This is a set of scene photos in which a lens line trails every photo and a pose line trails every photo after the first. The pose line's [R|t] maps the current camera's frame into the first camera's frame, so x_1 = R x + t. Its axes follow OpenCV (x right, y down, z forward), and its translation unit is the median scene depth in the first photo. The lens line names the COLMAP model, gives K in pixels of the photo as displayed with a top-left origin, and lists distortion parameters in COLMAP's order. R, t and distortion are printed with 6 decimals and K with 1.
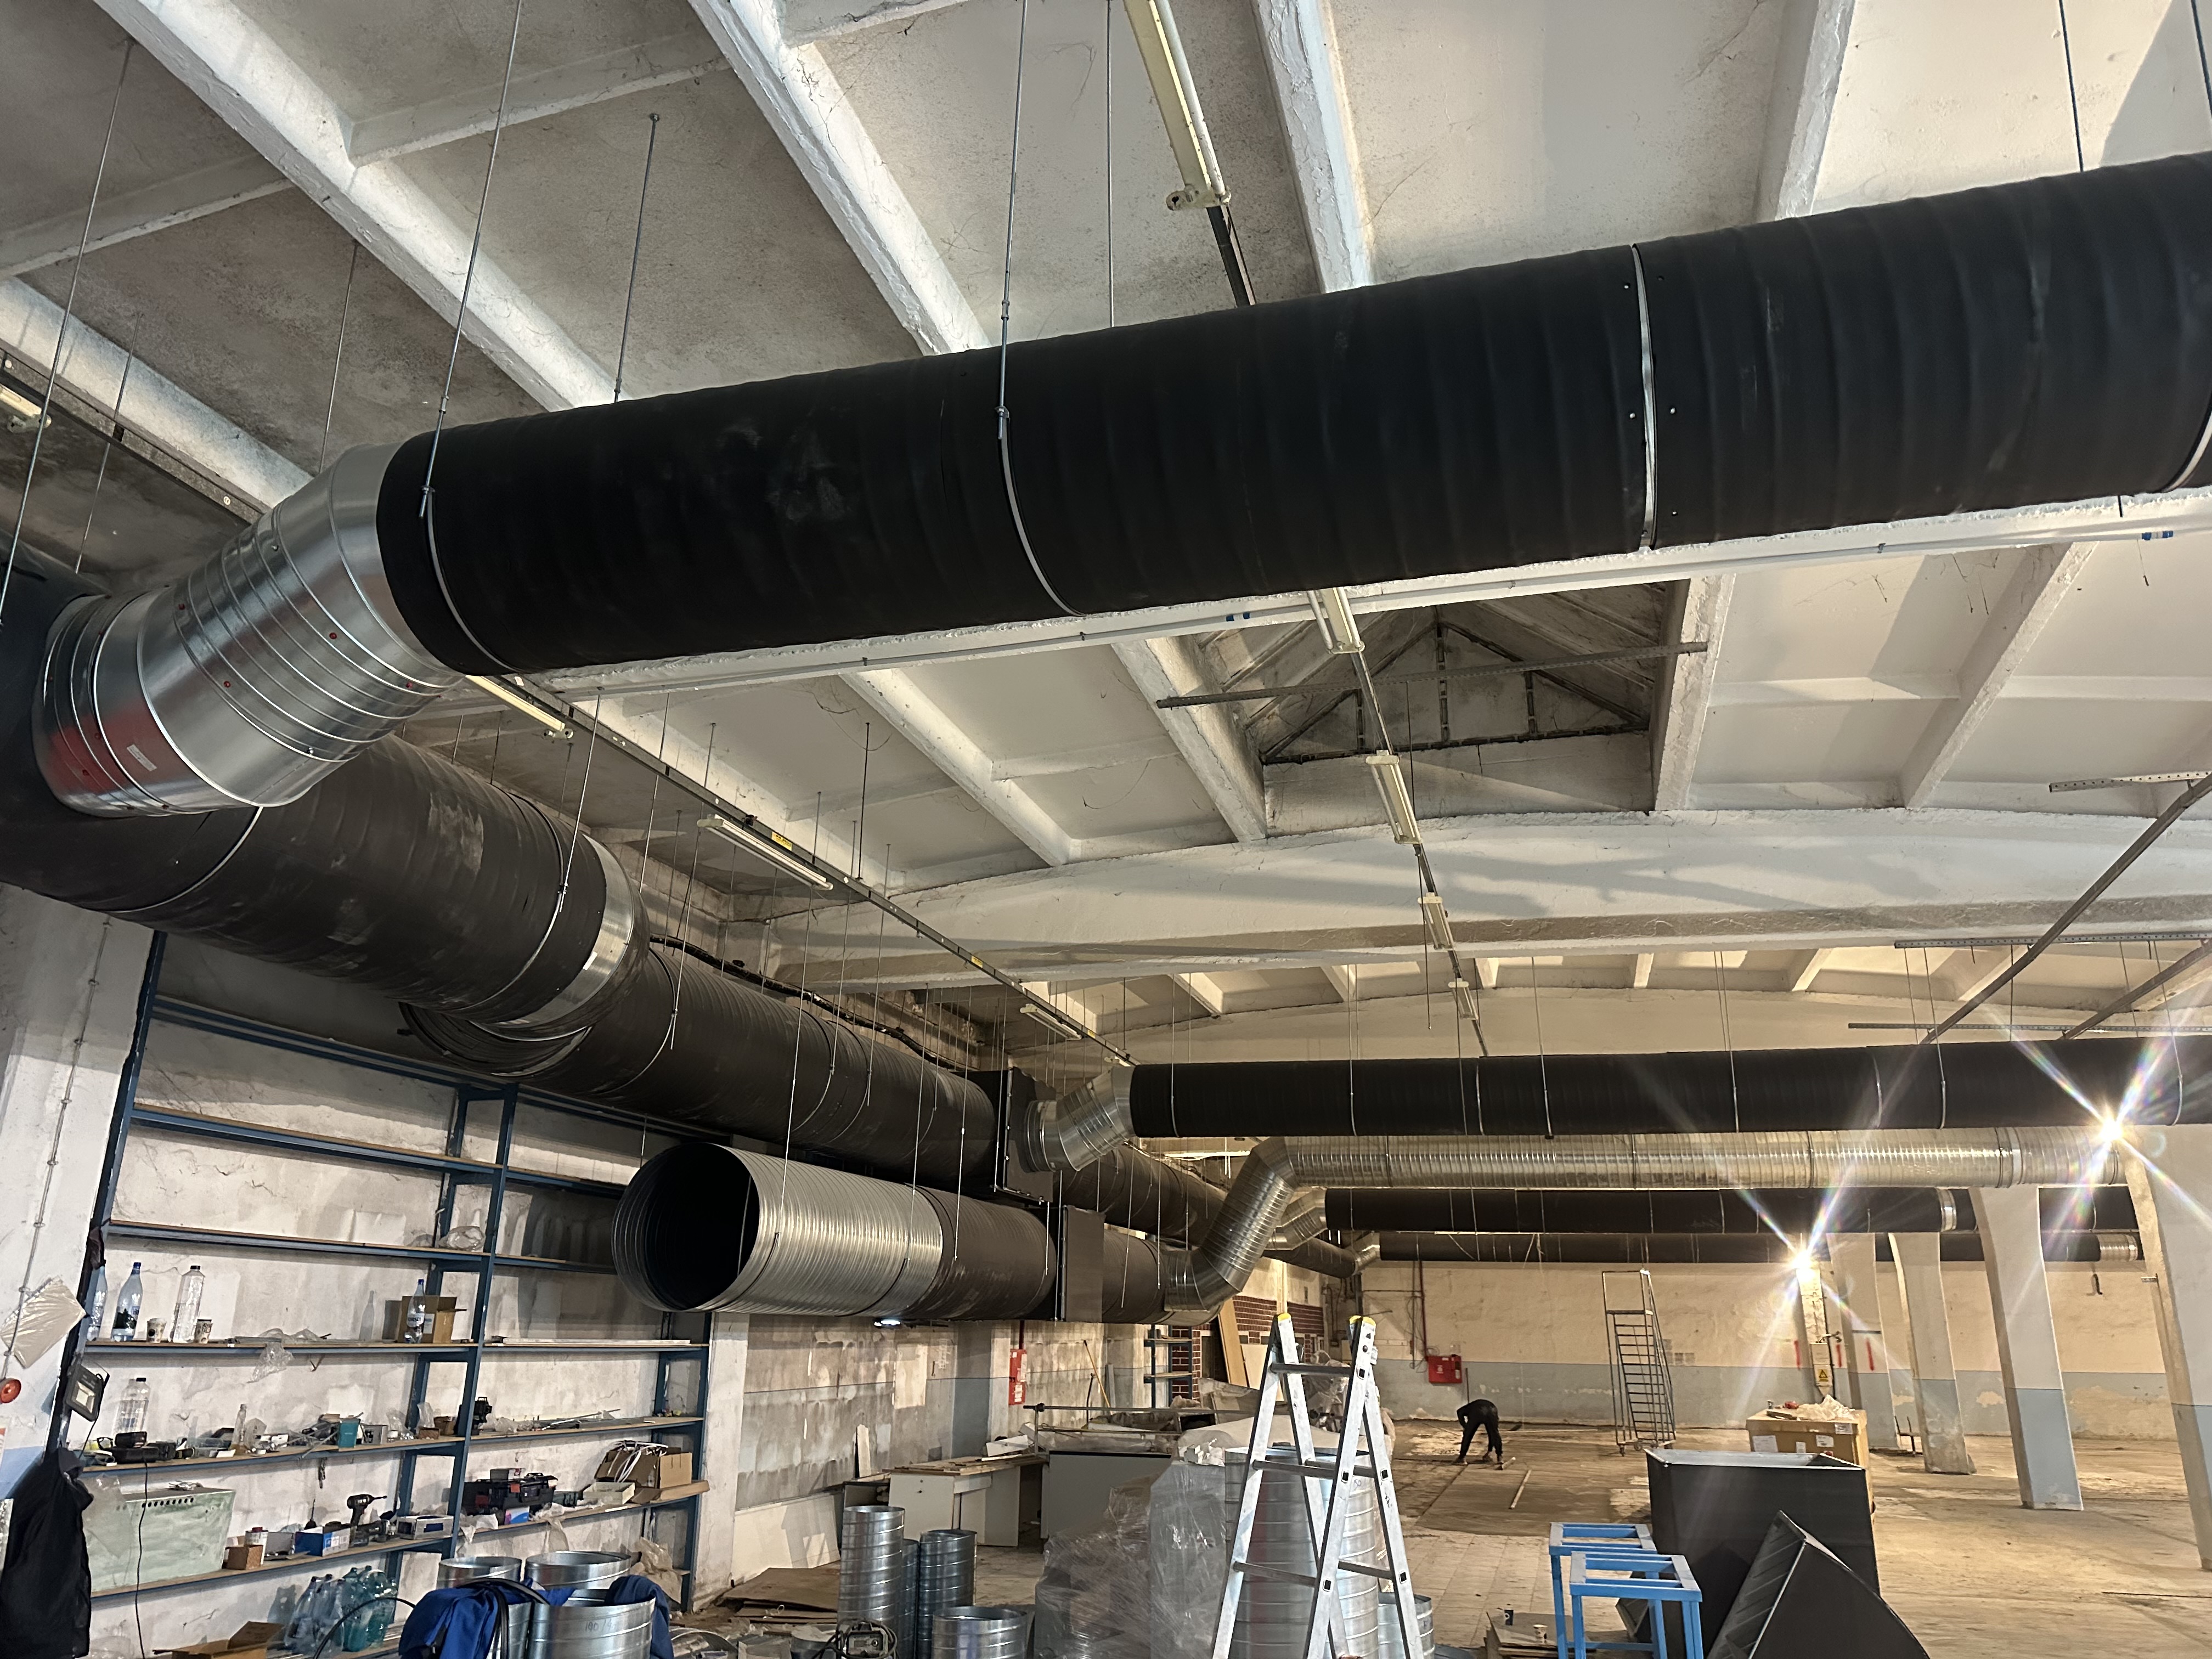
lens RADIAL K [[1531.5, 0, 1119.5], [0, 1531.5, 805.0], [0, 0, 1]] dist [0.109401, -0.170740]
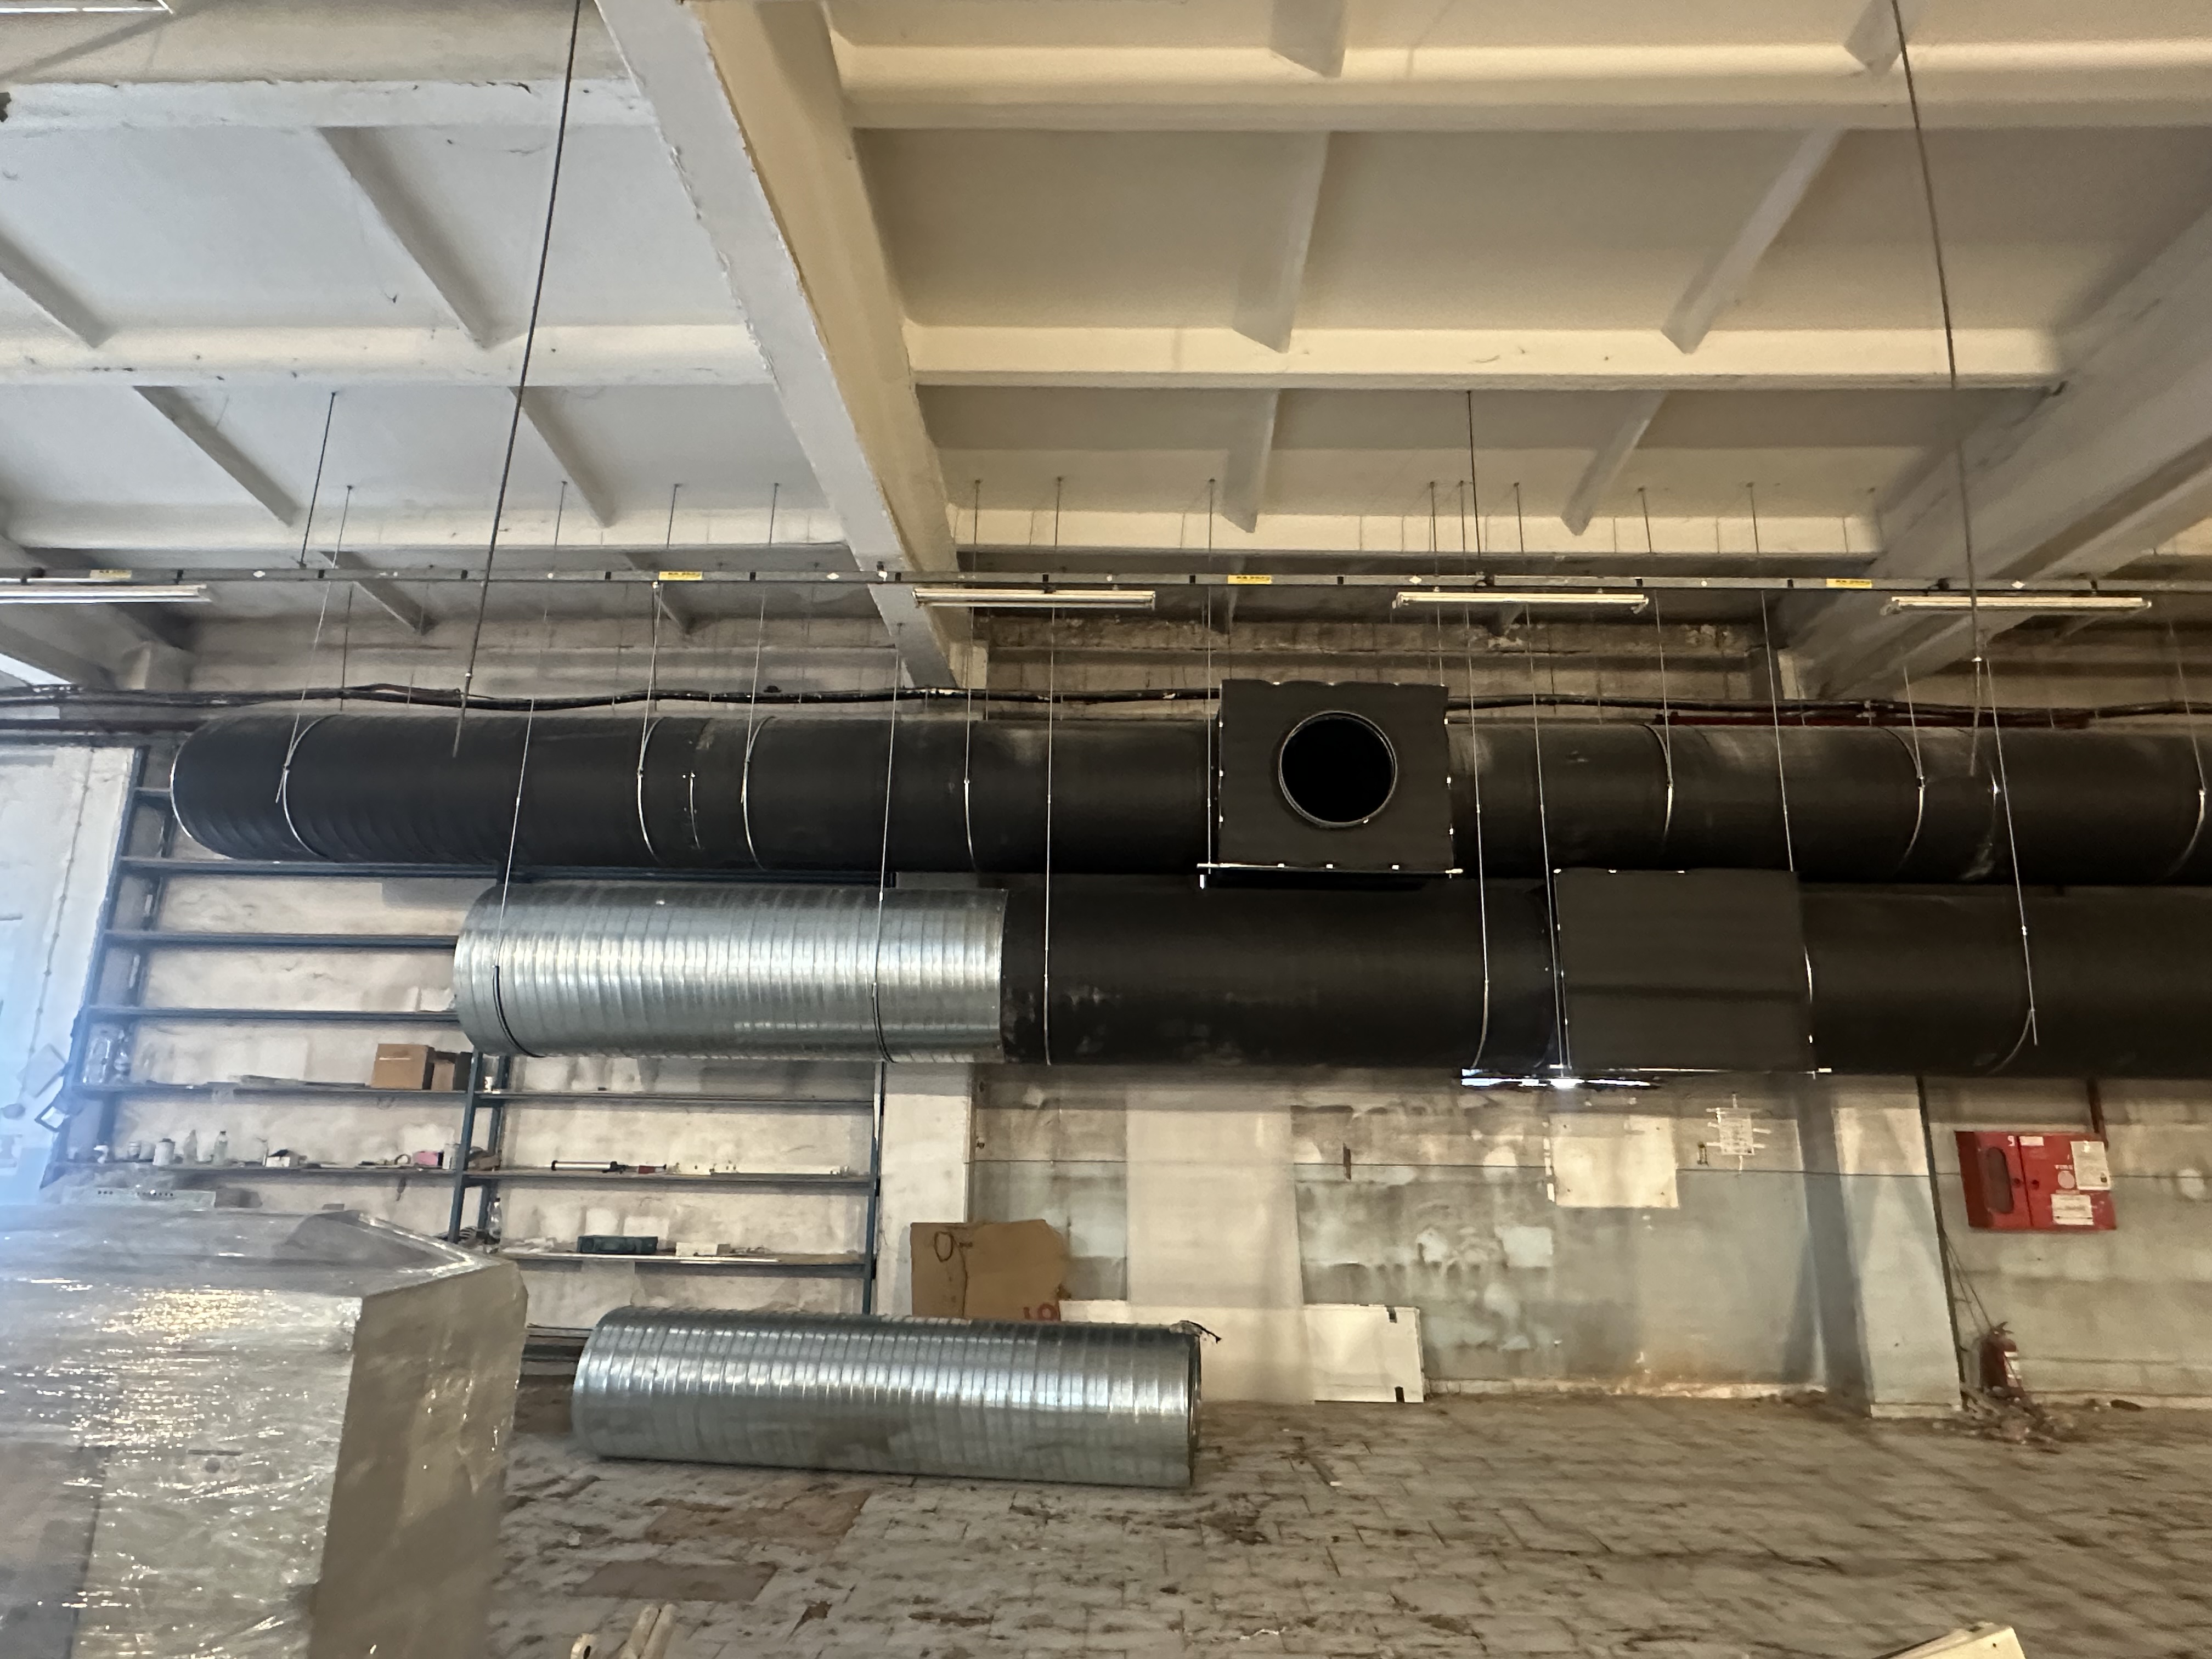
lens RADIAL K [[1168.4, 0, 1100.6], [0, 1168.4, 831.7], [0, 0, 1]] dist [-0.000666, -0.000372]
pose [[0.247648, -0.234651, -0.940005, 0.414581], [0.301743, 0.940653, -0.155318, 0.338206], [0.920664, -0.245175, 0.303755, 0.932196]]
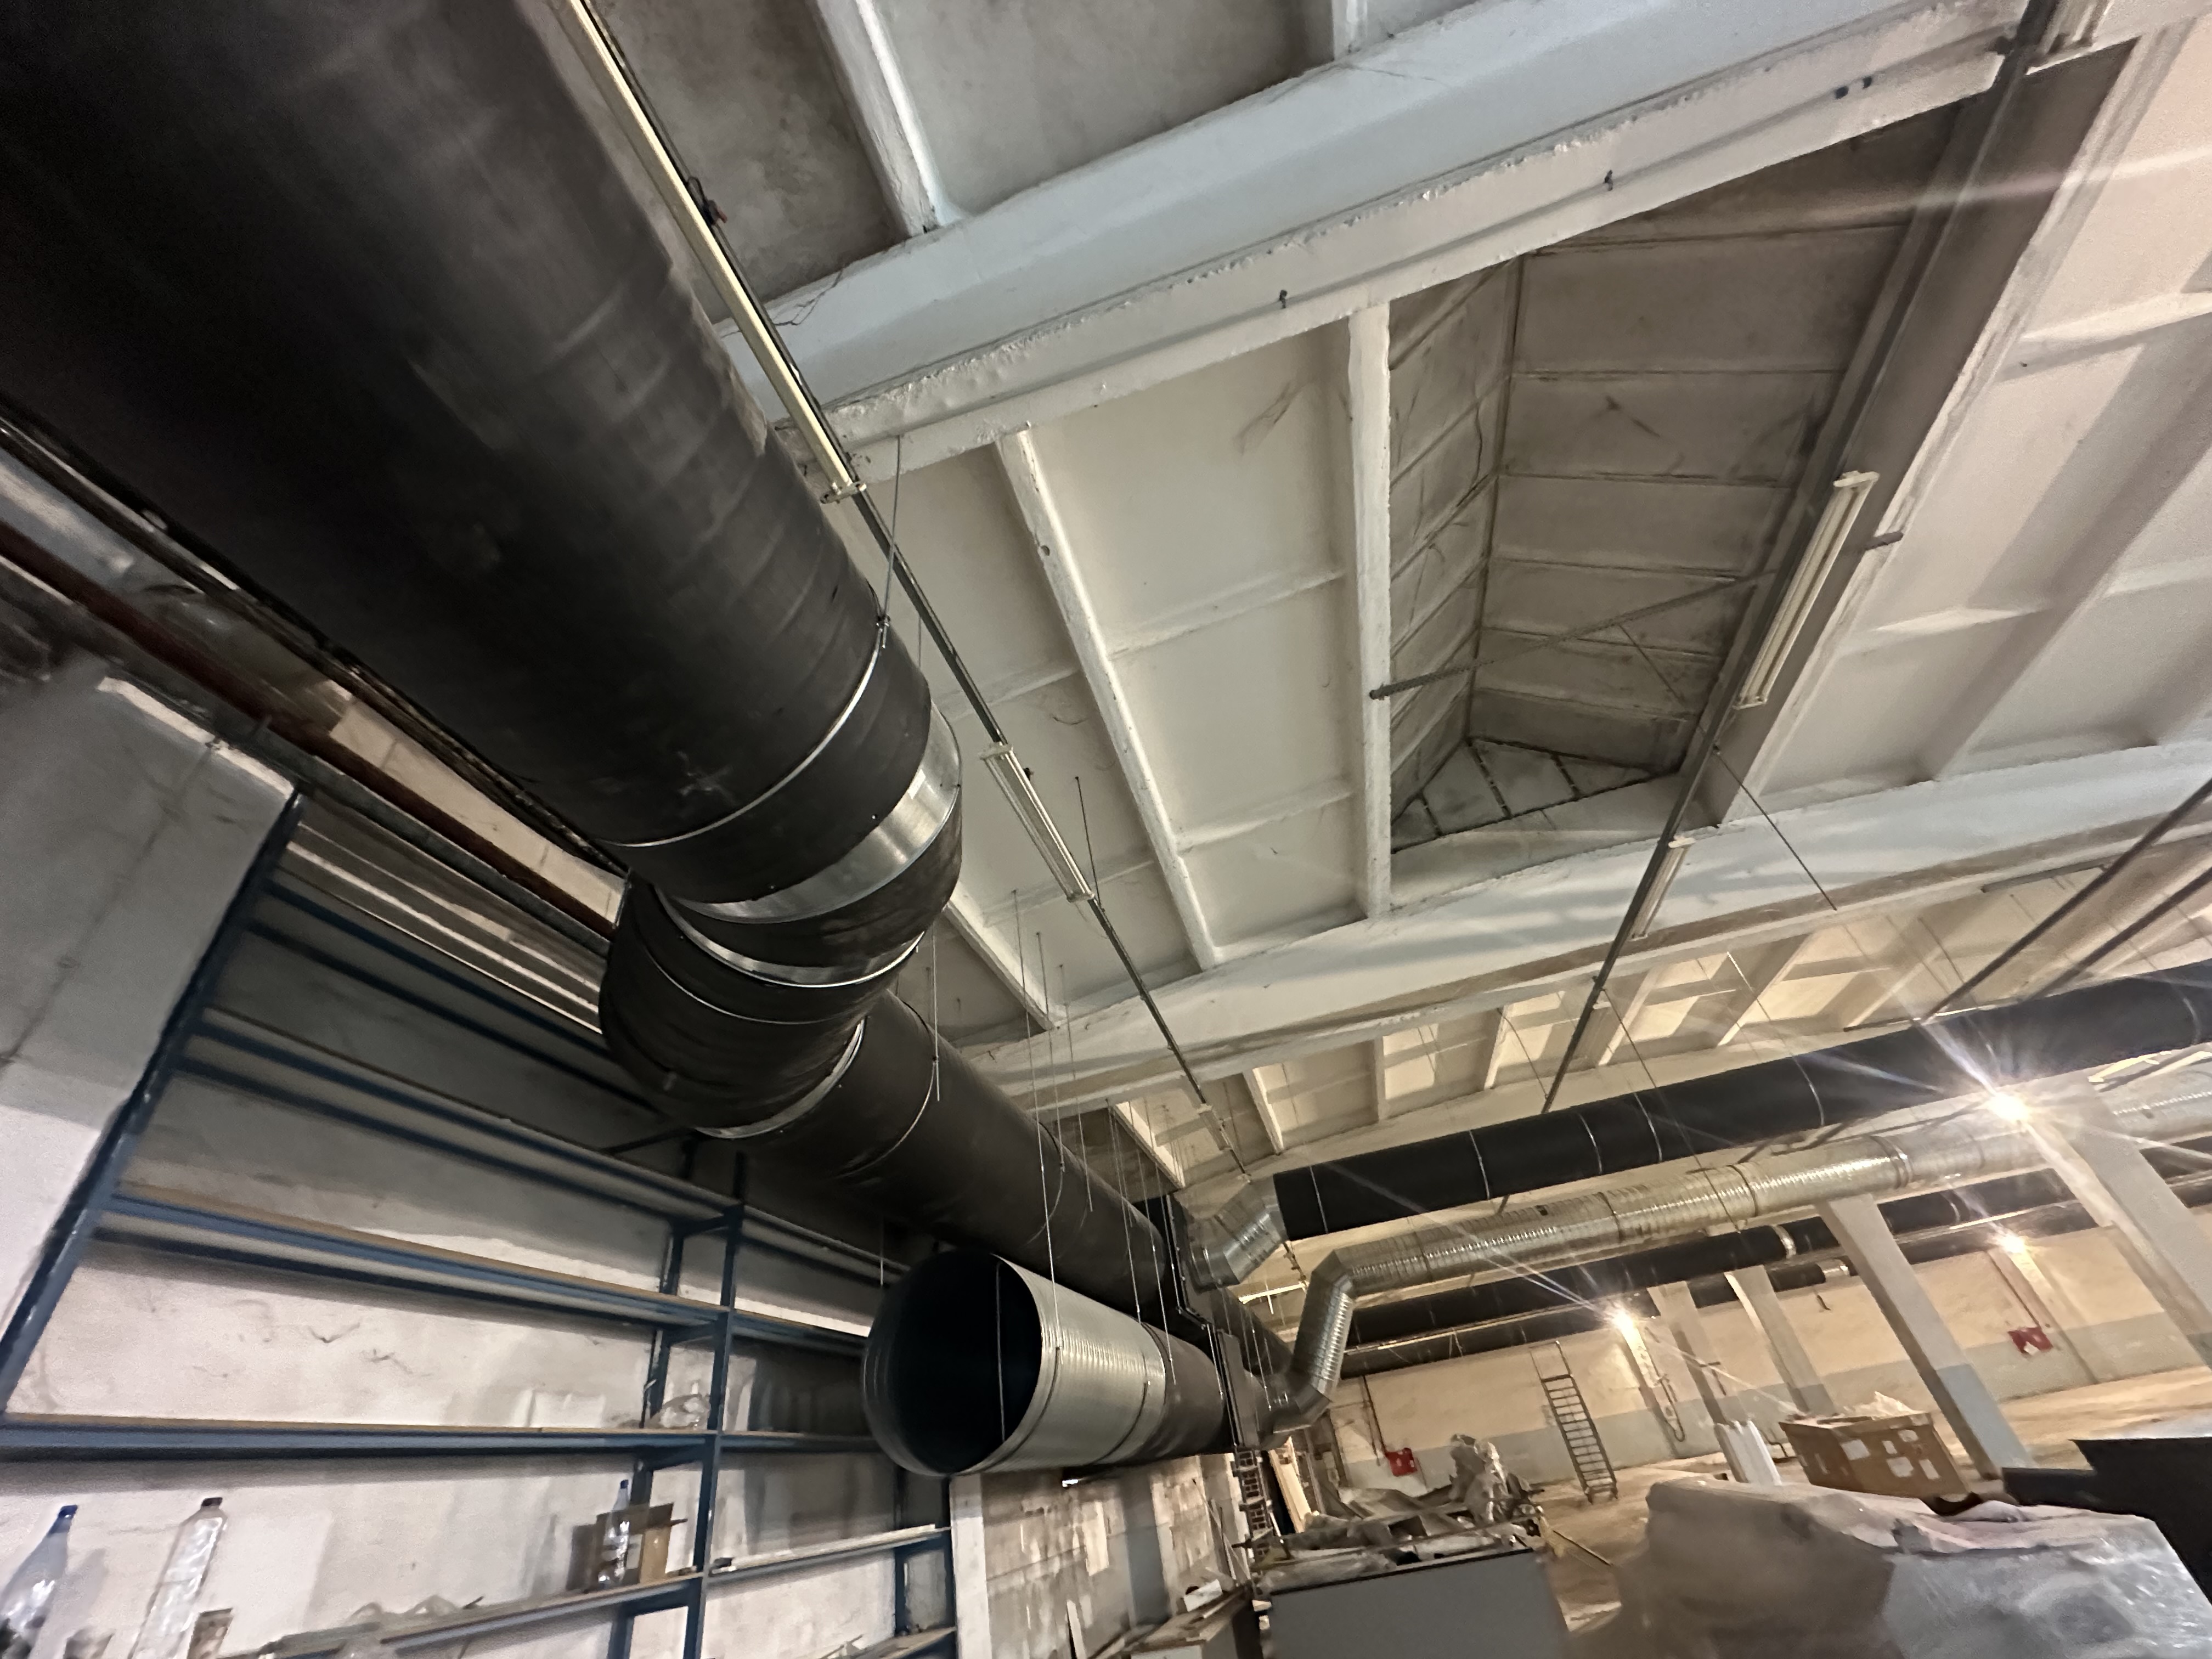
lens RADIAL K [[870.9, 0, 1102.0], [0, 870.9, 827.5], [0, 0, 1]] dist [-0.000793, 0.000154]
pose [[0.987384, -0.127266, 0.094215, -0.168613], [0.150641, 0.938312, -0.311252, 0.132416], [-0.048791, 0.321518, 0.945646, 0.375719]]
